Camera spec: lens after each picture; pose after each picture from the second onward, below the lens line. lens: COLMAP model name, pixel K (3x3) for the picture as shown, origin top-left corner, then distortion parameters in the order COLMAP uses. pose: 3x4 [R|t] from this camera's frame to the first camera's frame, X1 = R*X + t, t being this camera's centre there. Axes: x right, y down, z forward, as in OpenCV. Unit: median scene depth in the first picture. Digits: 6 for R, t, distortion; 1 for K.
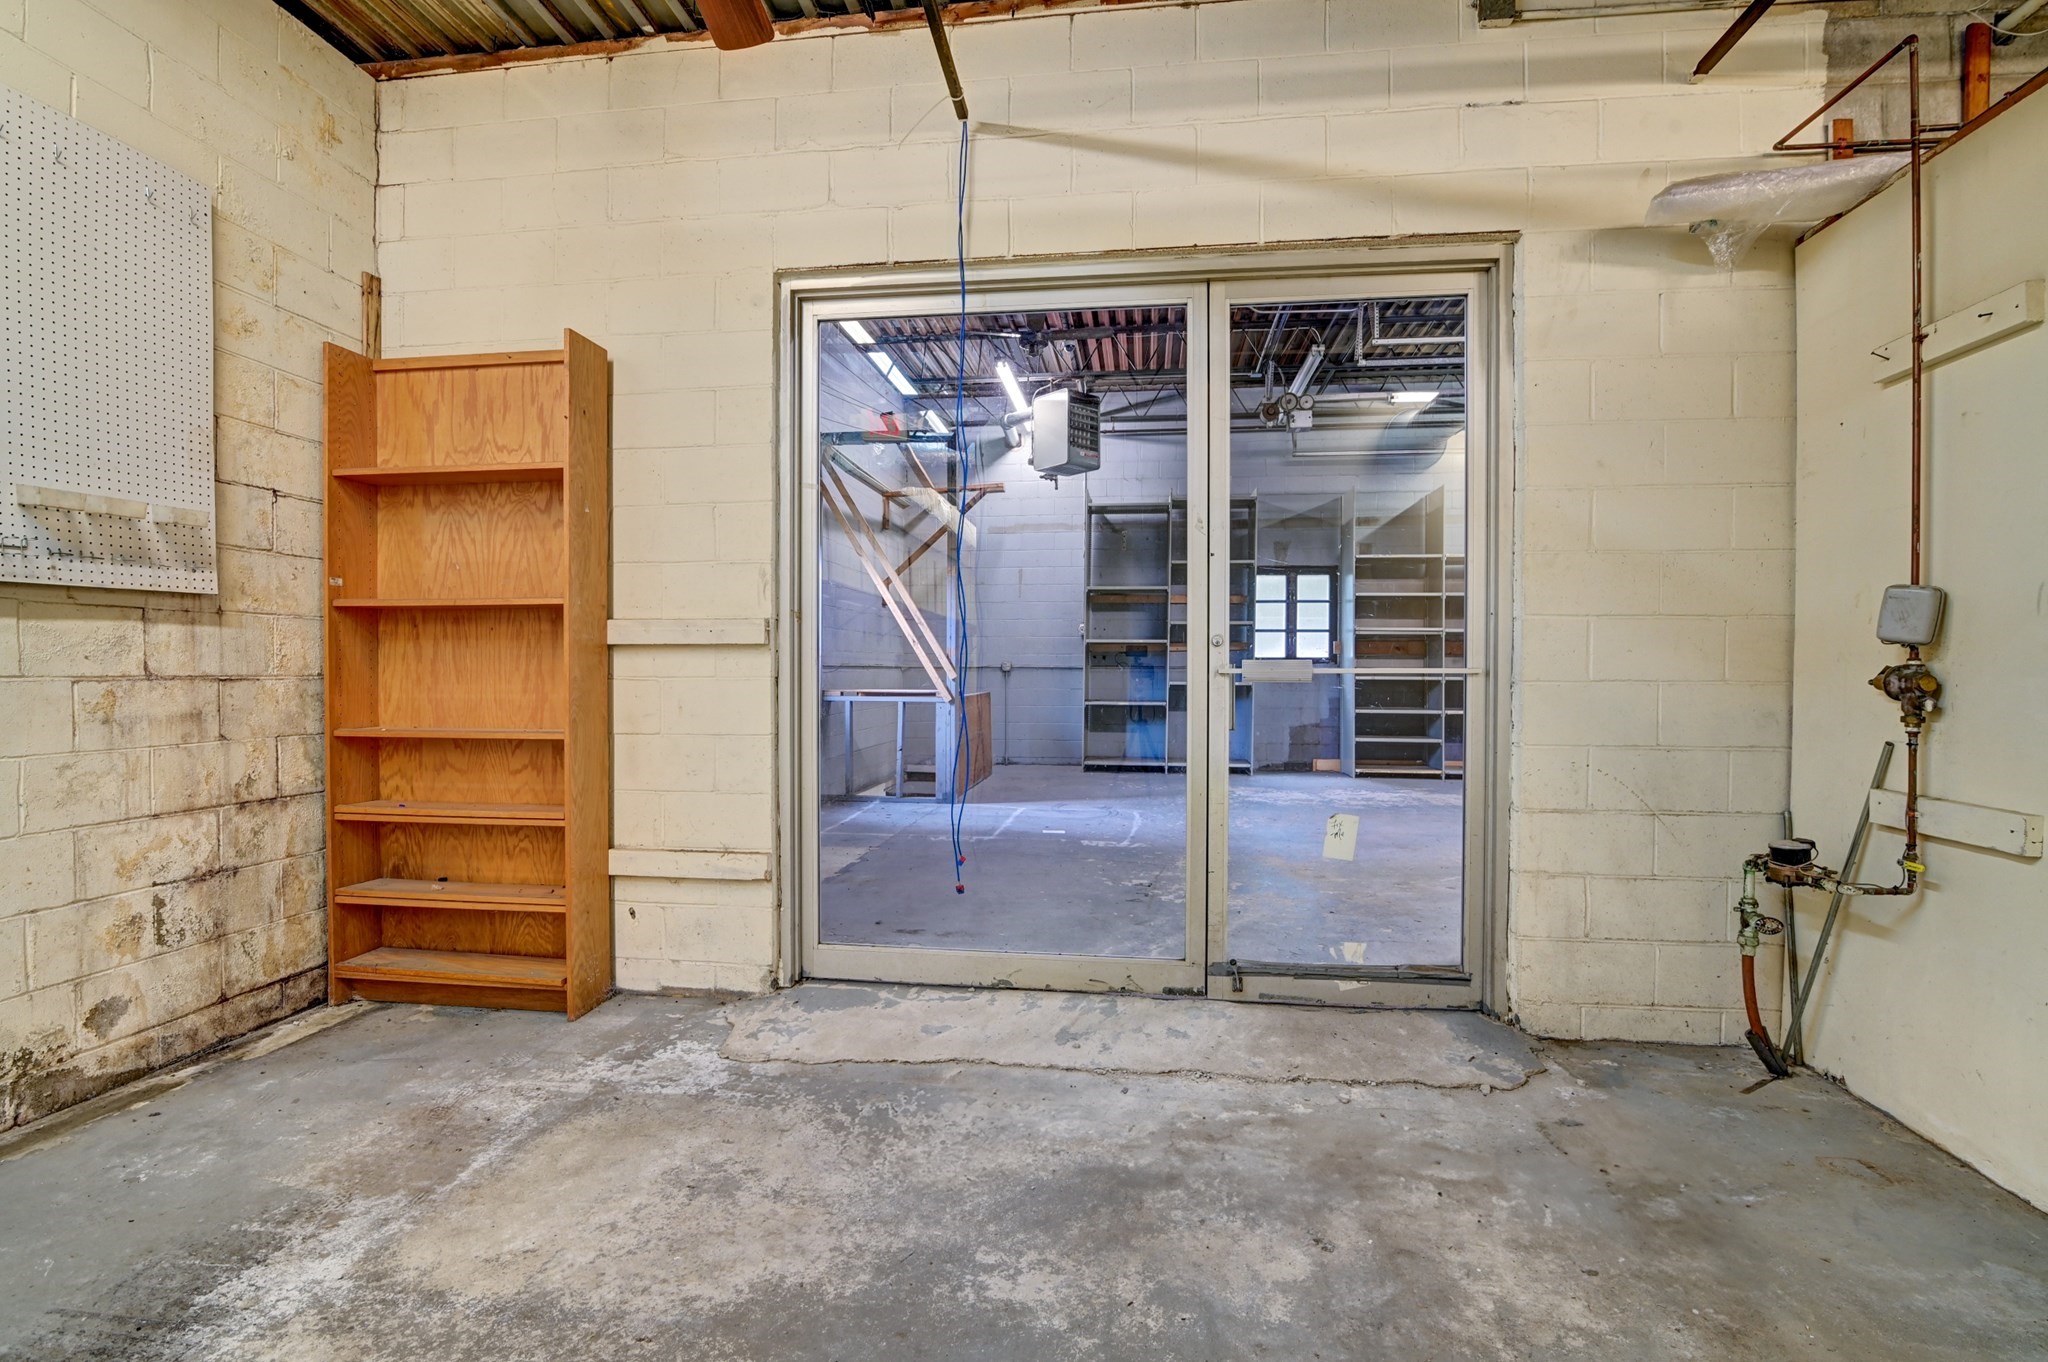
lens RADIAL K [[955.1, 0, 1026.1], [0, 955.1, 675.2], [0, 0, 1]] dist [-0.002294, 0.000164]
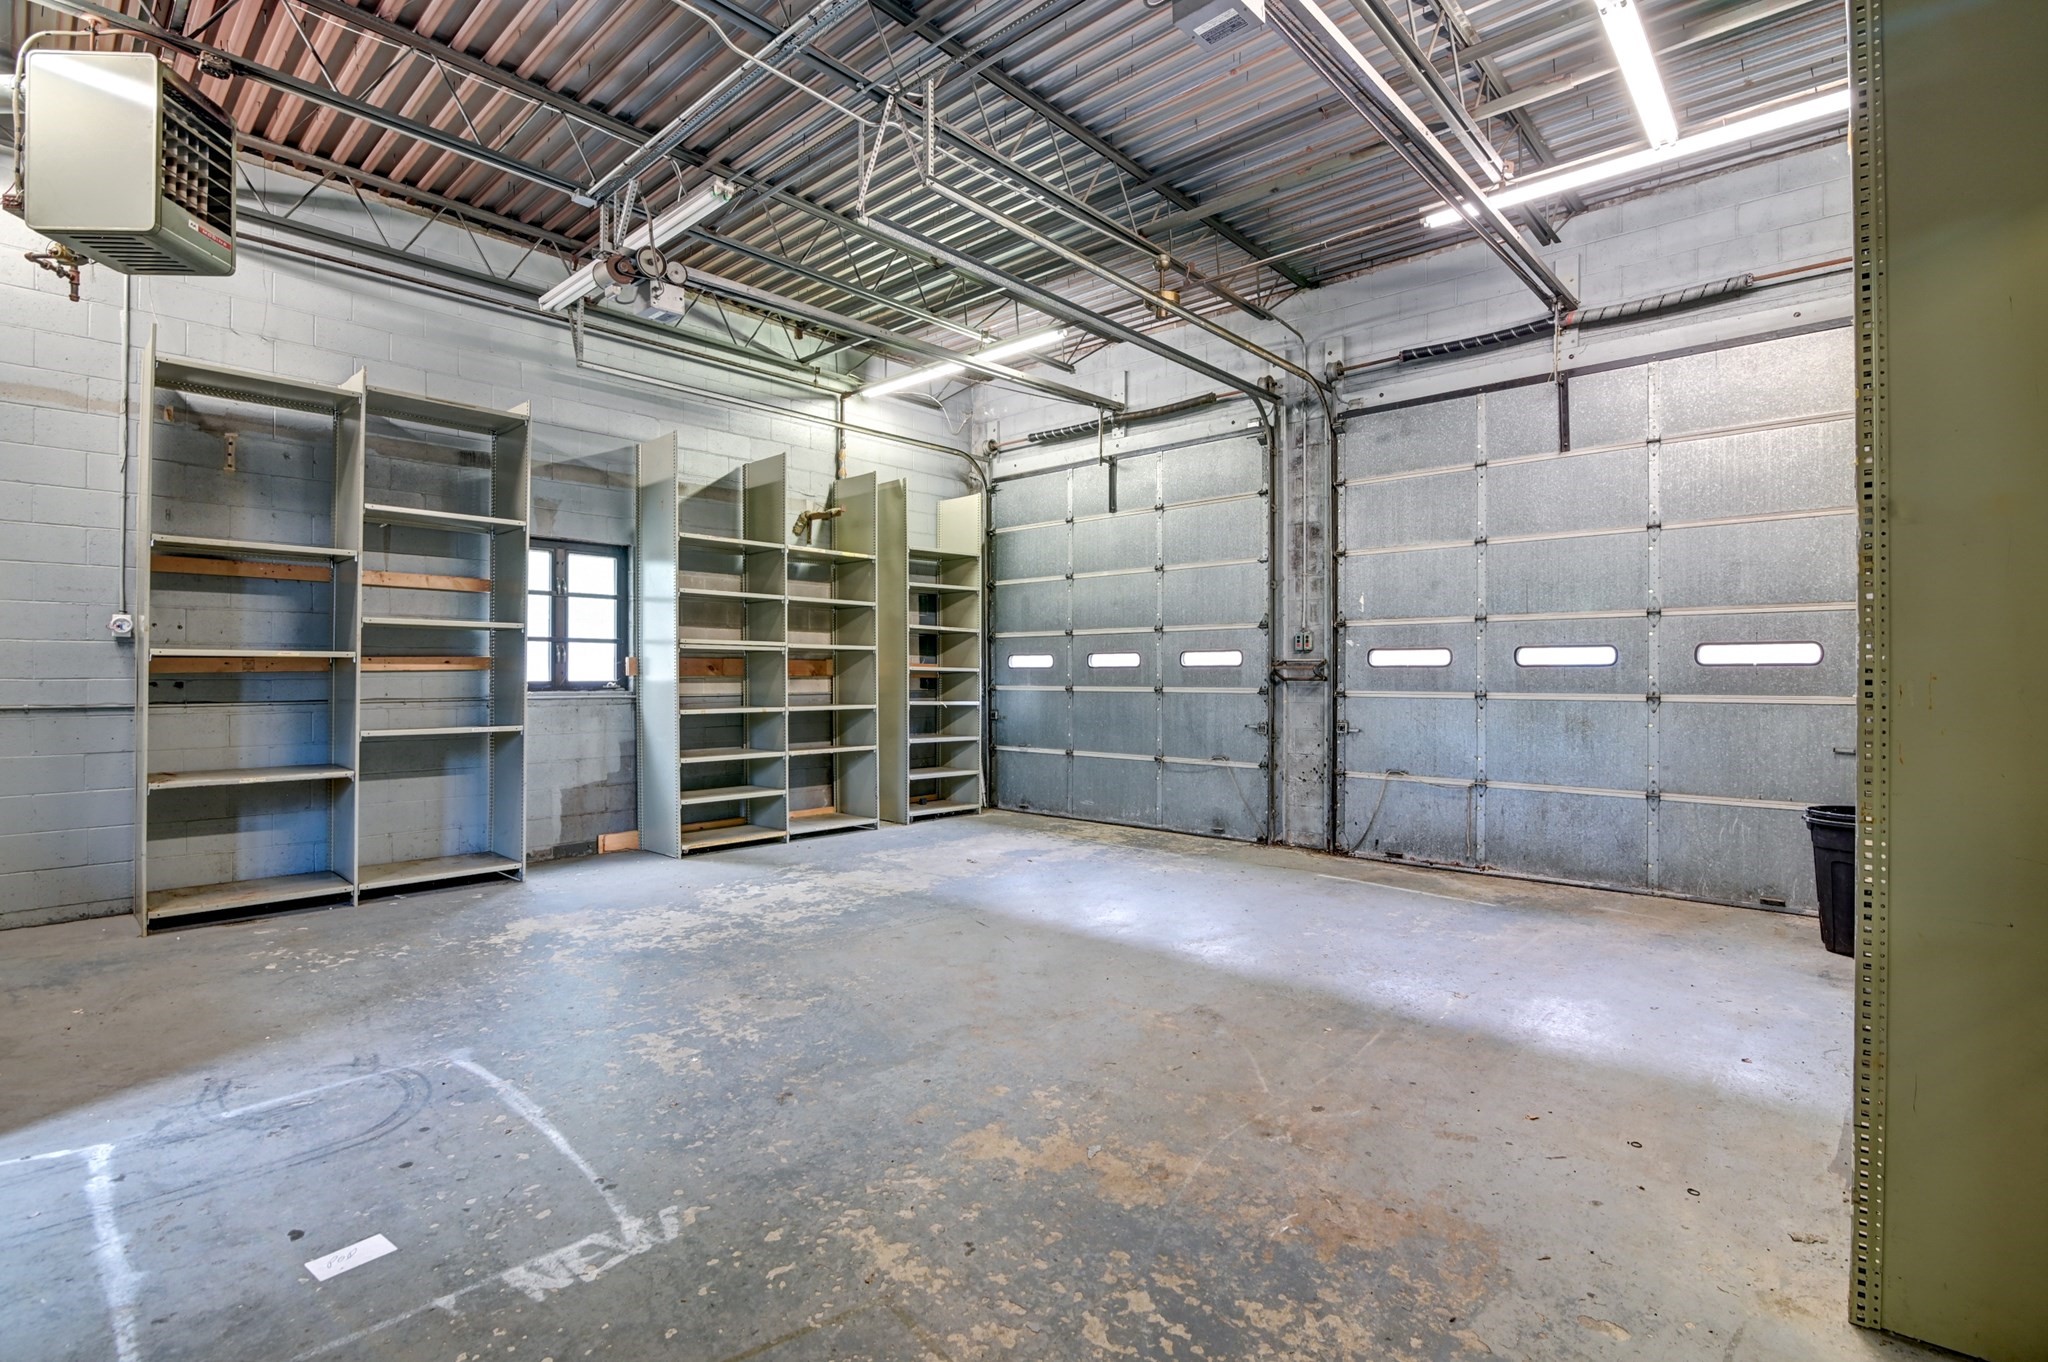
lens RADIAL K [[955.1, 0, 1015.1], [0, 955.1, 679.7], [0, 0, 1]] dist [-0.002294, 0.000164]
pose [[0.579029, -0.008631, 0.815261, -0.069898], [0.009432, 0.999948, 0.003887, -0.019595], [-0.815253, 0.005439, 0.579080, 0.384626]]
